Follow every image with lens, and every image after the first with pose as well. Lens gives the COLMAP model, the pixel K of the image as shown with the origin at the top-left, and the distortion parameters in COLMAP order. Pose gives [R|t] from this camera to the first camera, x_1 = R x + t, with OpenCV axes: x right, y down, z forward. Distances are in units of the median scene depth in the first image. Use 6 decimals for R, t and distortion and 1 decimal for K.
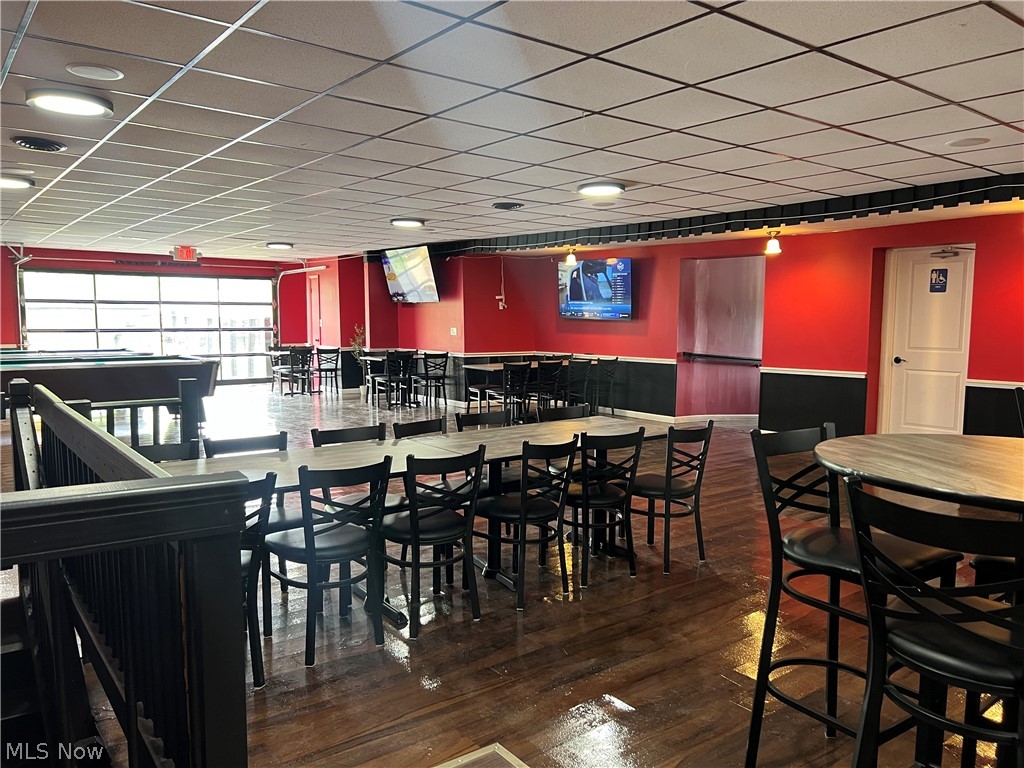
lens RADIAL K [[767.2, 0, 518.5], [0, 767.2, 389.0], [0, 0, 1]] dist [0.046448, -0.061778]
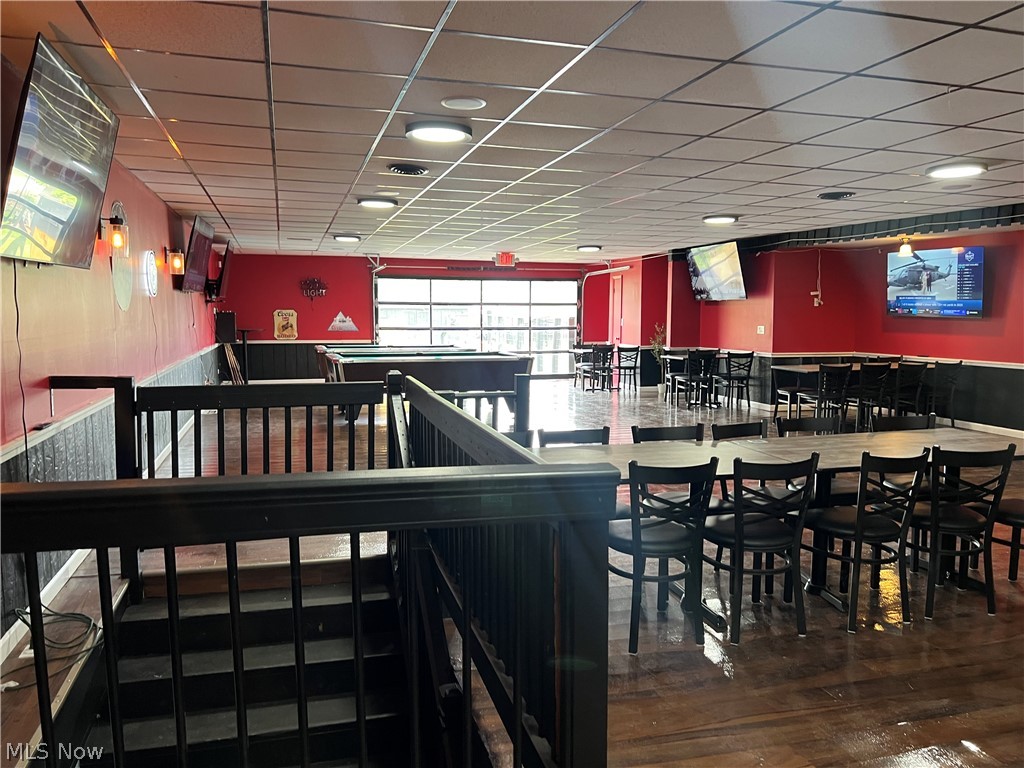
lens RADIAL K [[767.2, 0, 500.5], [0, 767.2, 389.2], [0, 0, 1]] dist [0.046448, -0.061778]
pose [[0.922350, 0.034146, -0.384843, -0.026456], [-0.033037, 0.999409, 0.009497, -0.000804], [0.384939, 0.003954, 0.922933, -0.016371]]
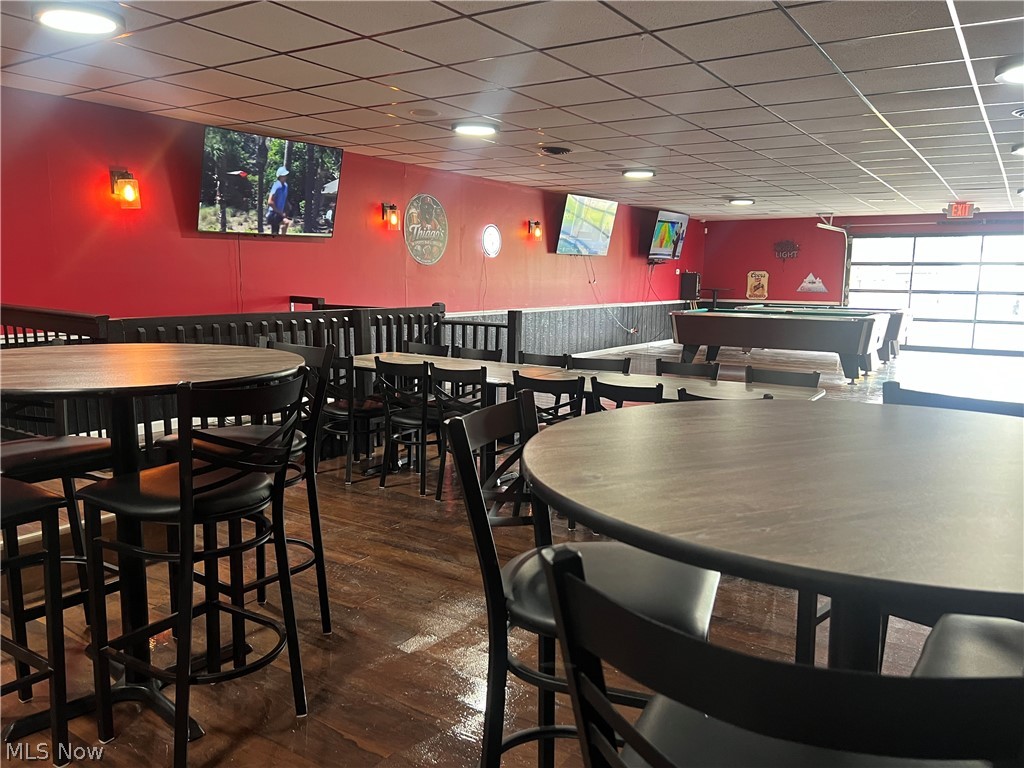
lens RADIAL K [[767.2, 0, 517.0], [0, 767.2, 383.8], [0, 0, 1]] dist [0.046448, -0.061778]
pose [[0.328693, 0.128898, -0.935599, 0.647247], [-0.098253, 0.989934, 0.101866, -0.016116], [0.939312, 0.058443, 0.338049, 0.380905]]
